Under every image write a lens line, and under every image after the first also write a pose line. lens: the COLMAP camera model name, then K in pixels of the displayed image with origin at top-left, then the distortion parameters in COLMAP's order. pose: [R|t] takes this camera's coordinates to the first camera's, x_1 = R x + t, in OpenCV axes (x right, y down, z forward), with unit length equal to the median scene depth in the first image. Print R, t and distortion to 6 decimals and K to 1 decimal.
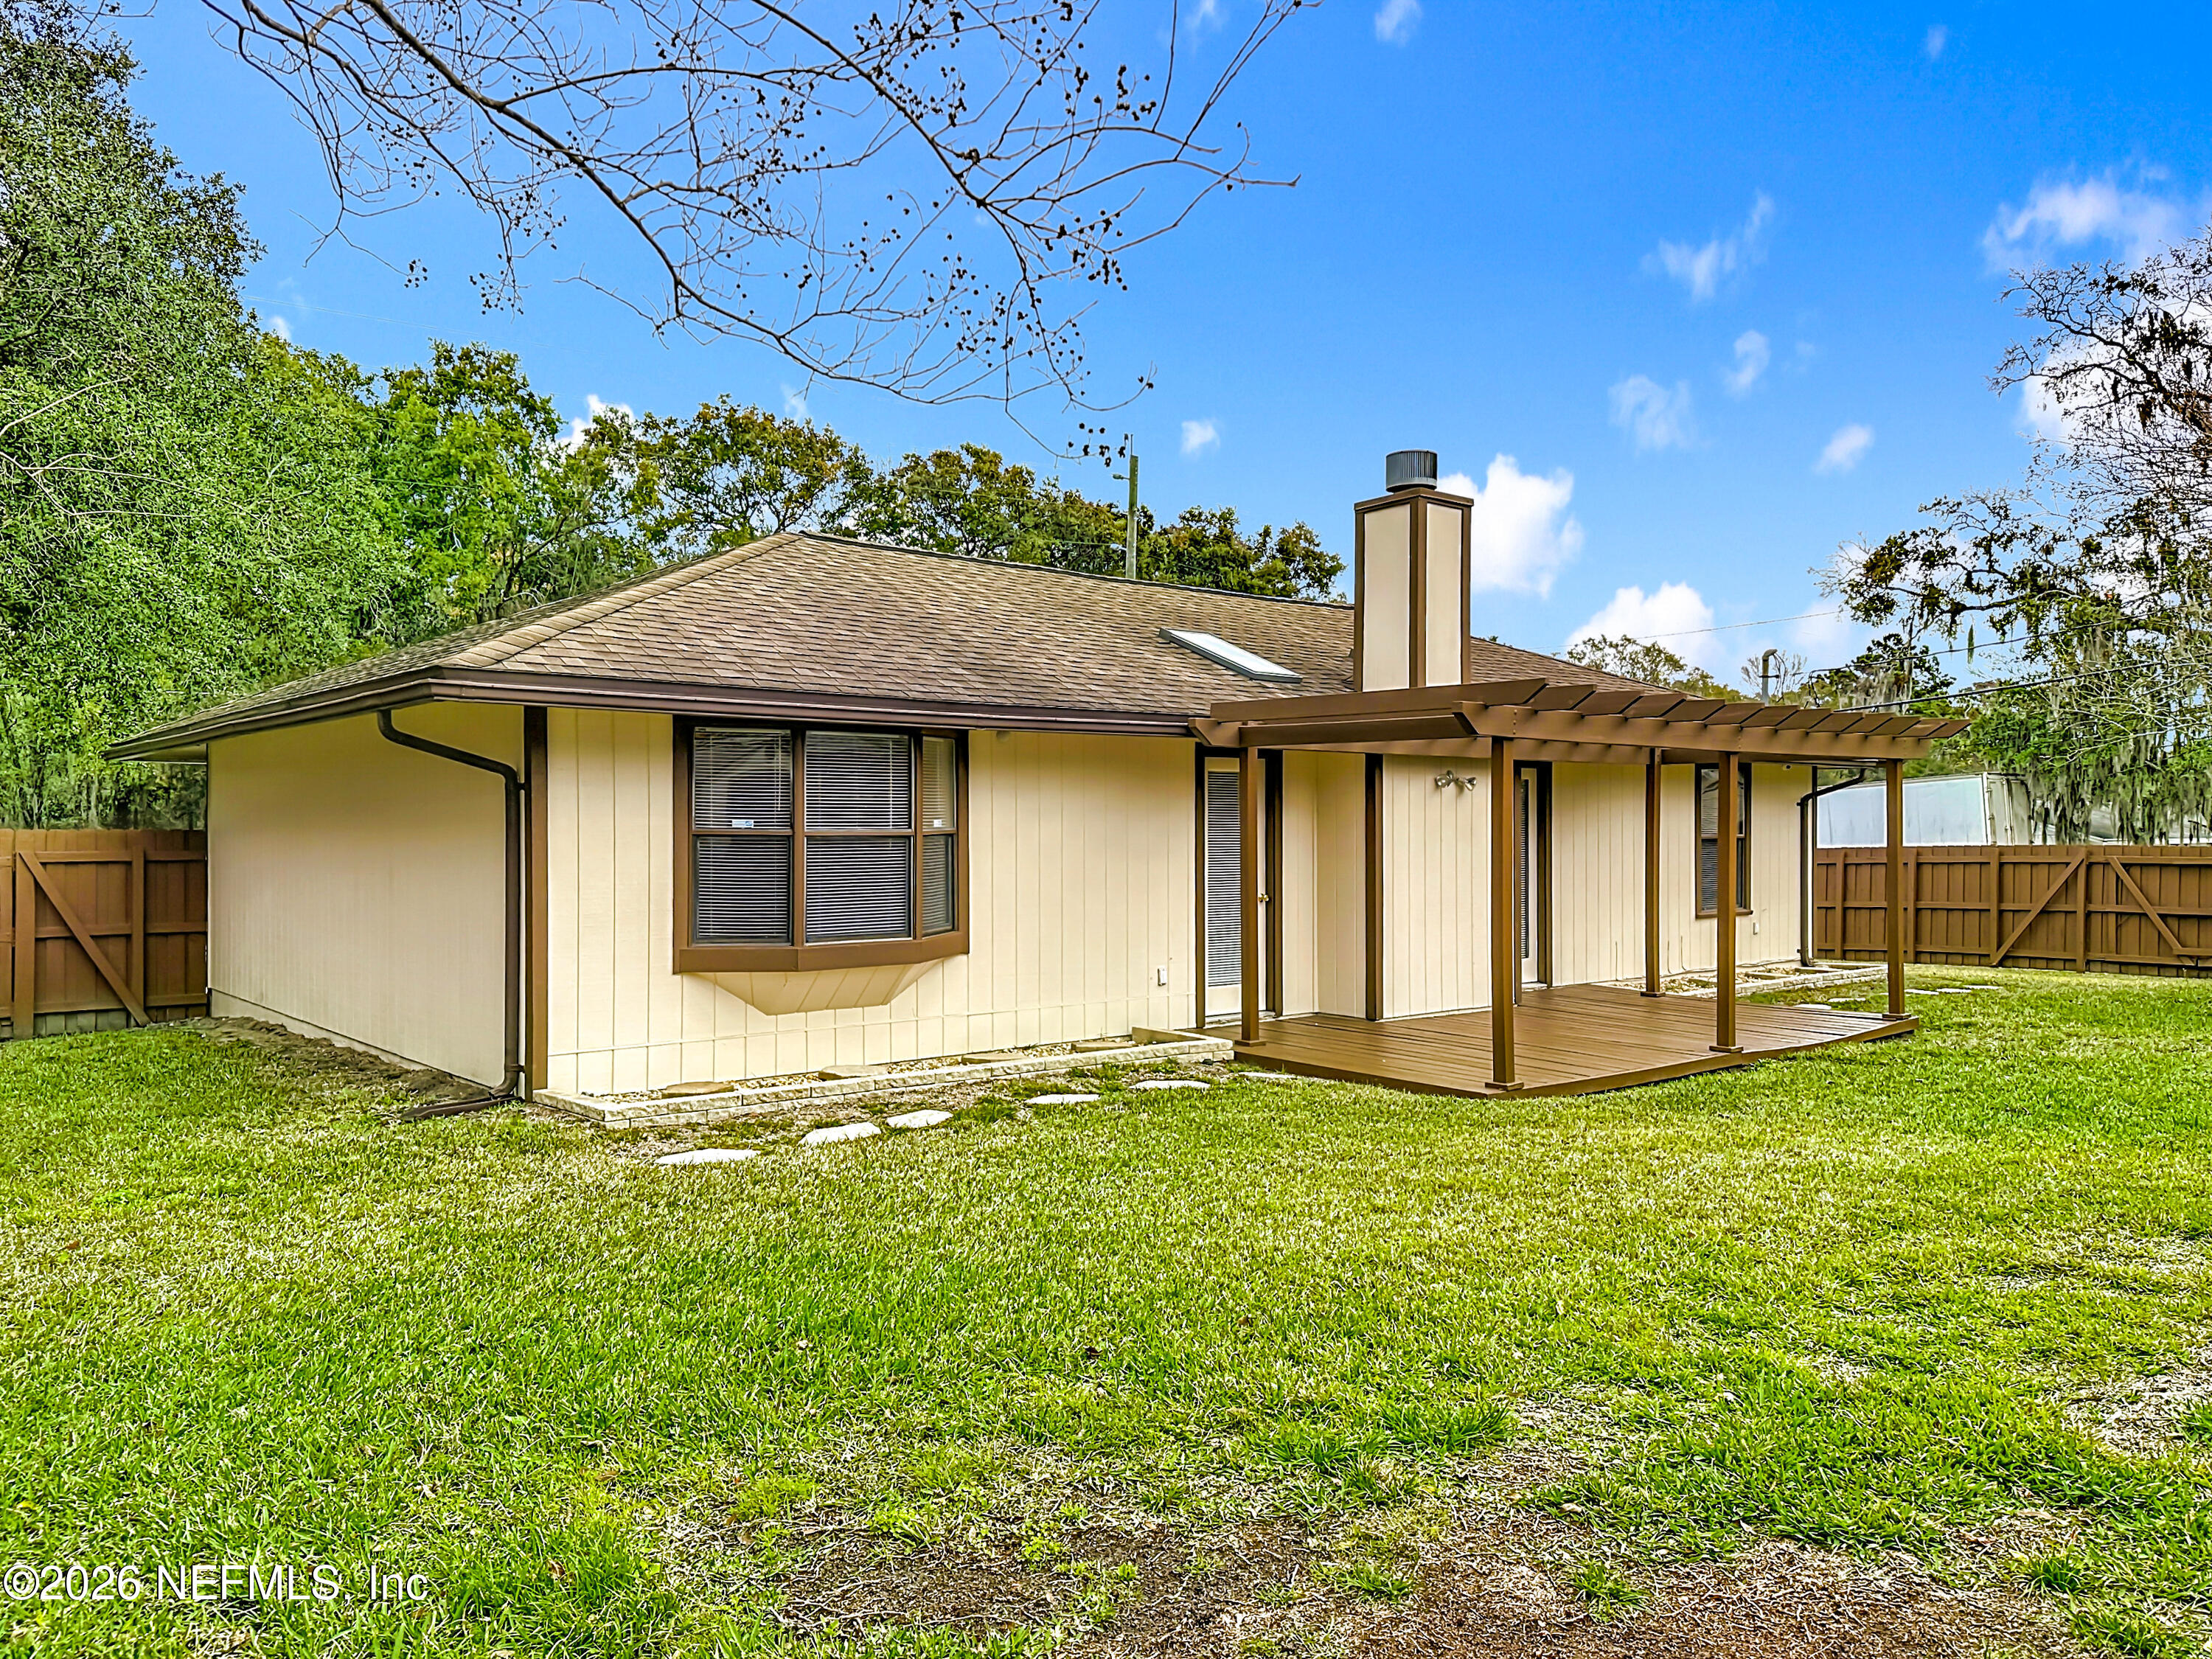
lens RADIAL K [[1520.4, 0, 1106.0], [0, 1520.4, 829.5], [0, 0, 1]] dist [0.118095, -0.001426]
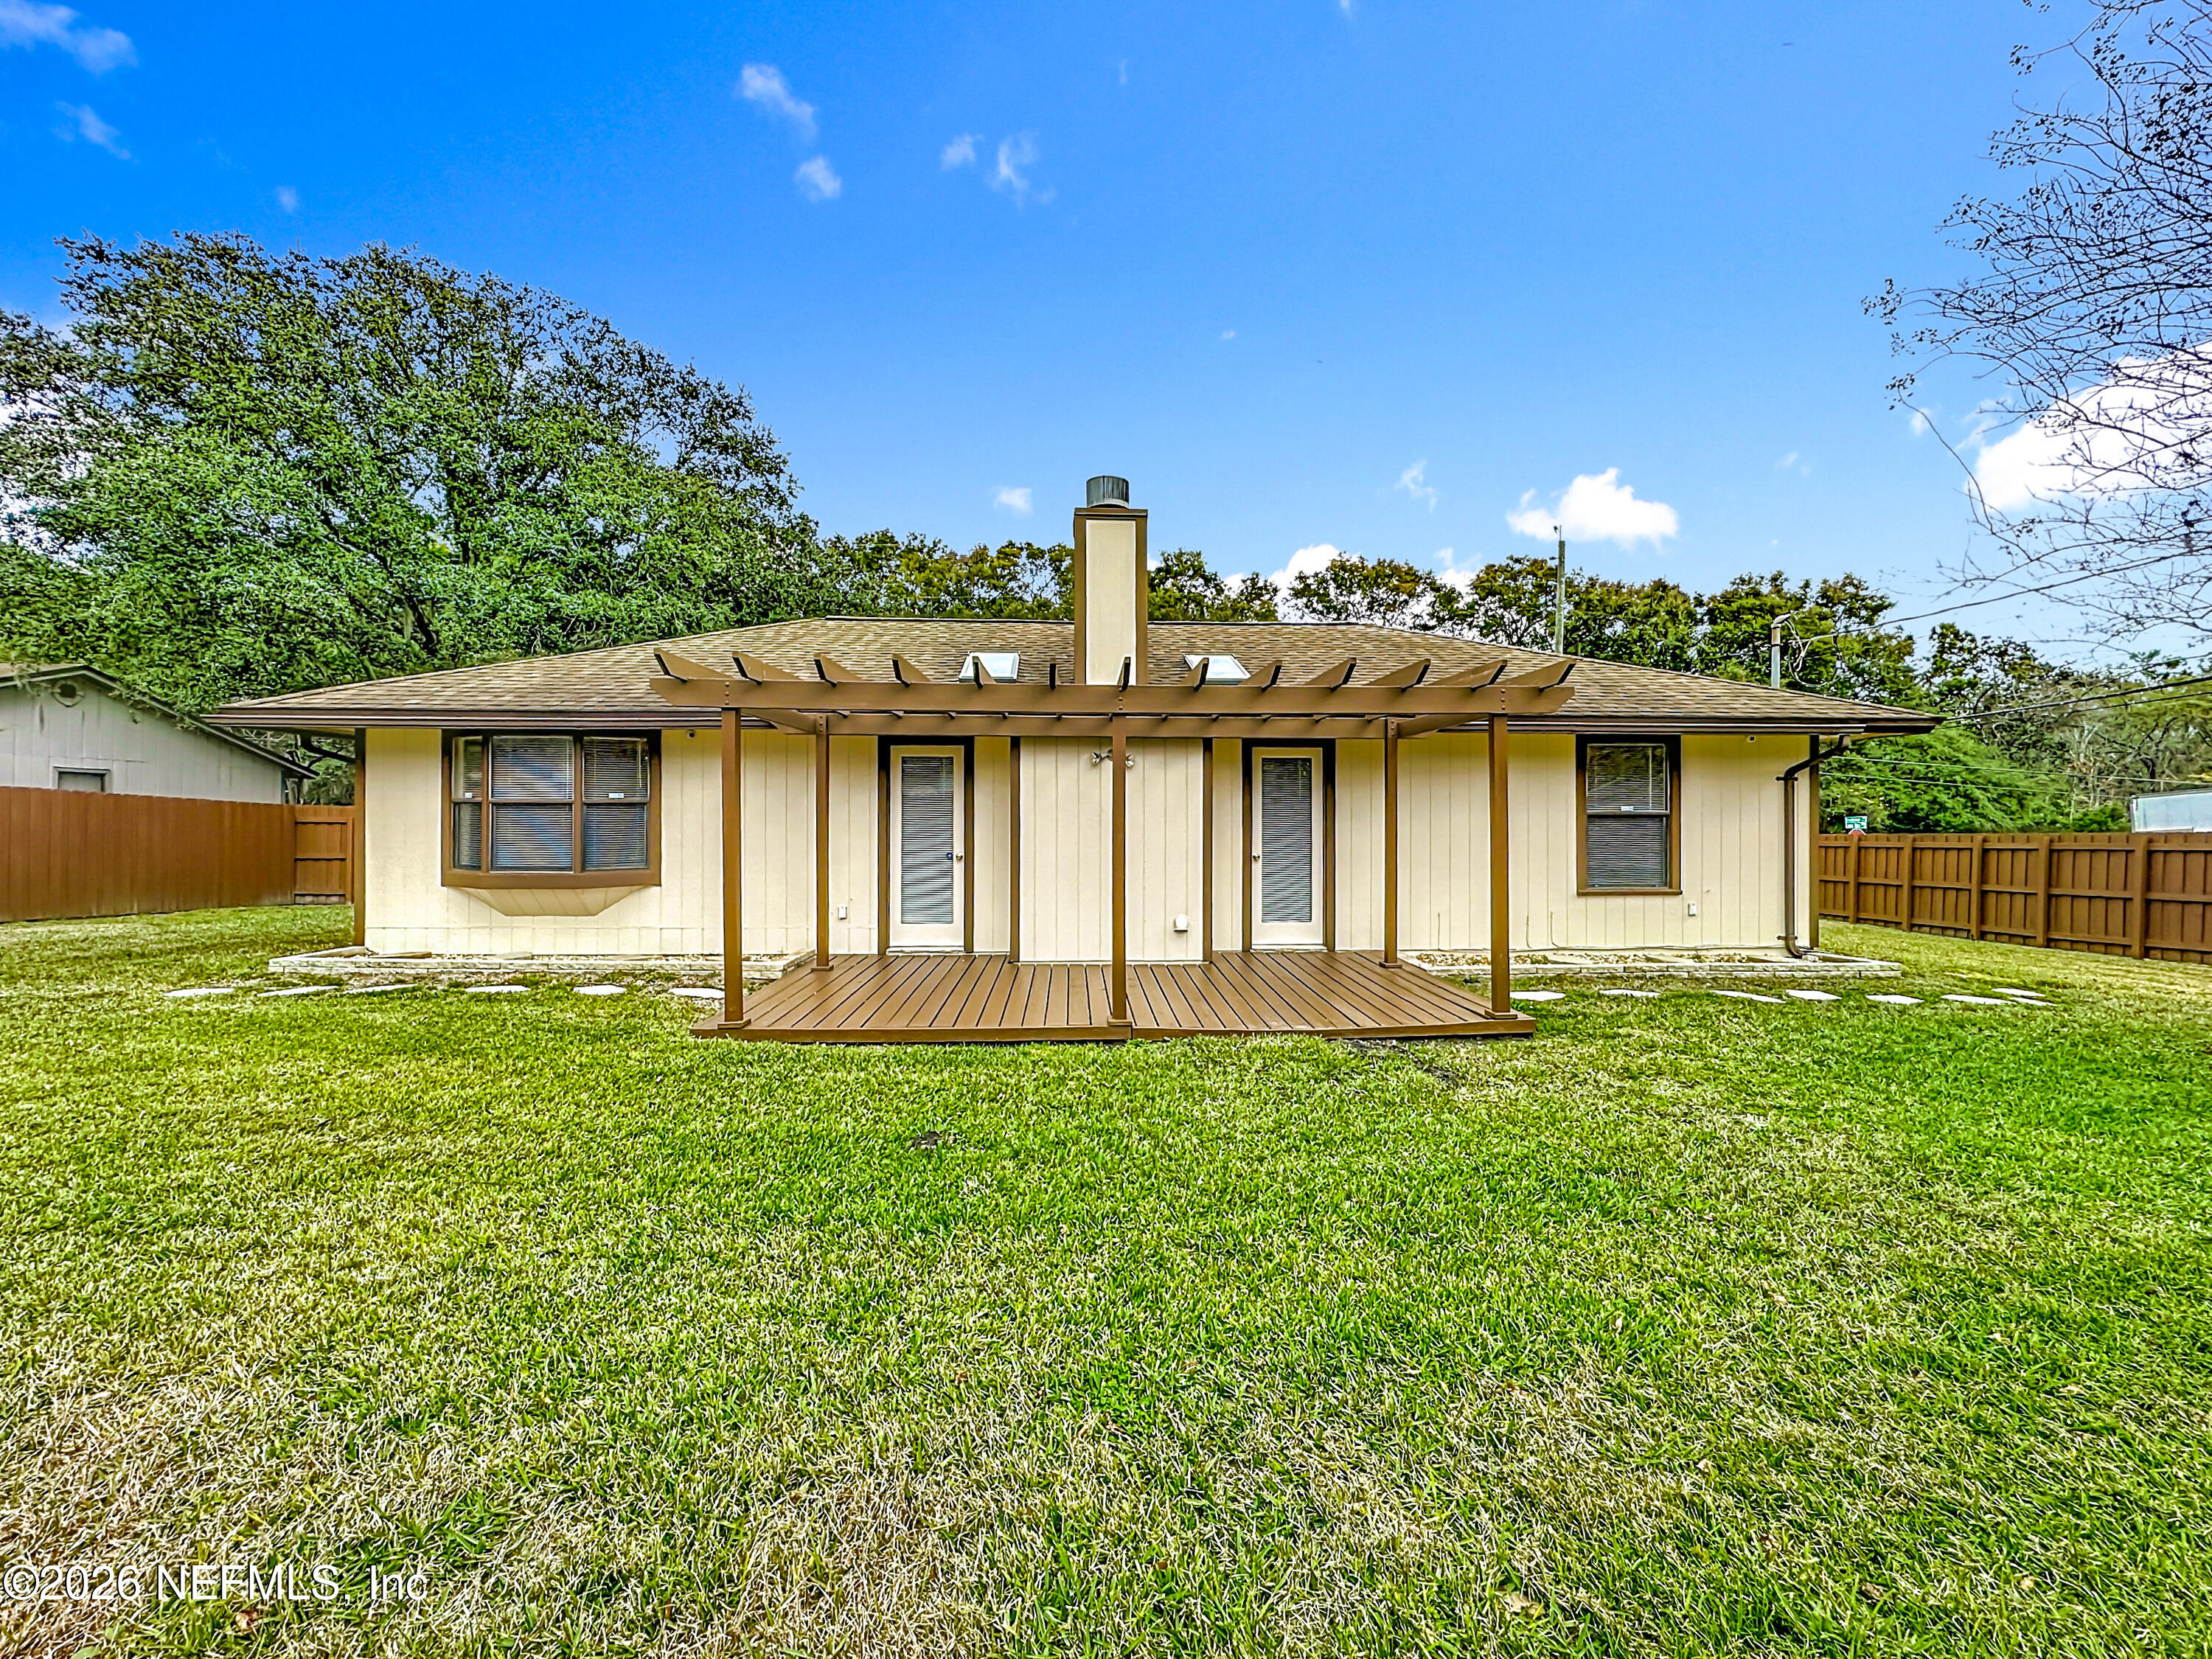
lens RADIAL K [[889.2, 0, 1103.3], [0, 889.2, 840.2], [0, 0, 1]] dist [-0.001685, -0.000384]
pose [[0.804452, 0.020956, -0.593648, 0.601127], [-0.006043, 0.999615, 0.027098, 0.009095], [0.593987, -0.018212, 0.804268, 0.450423]]
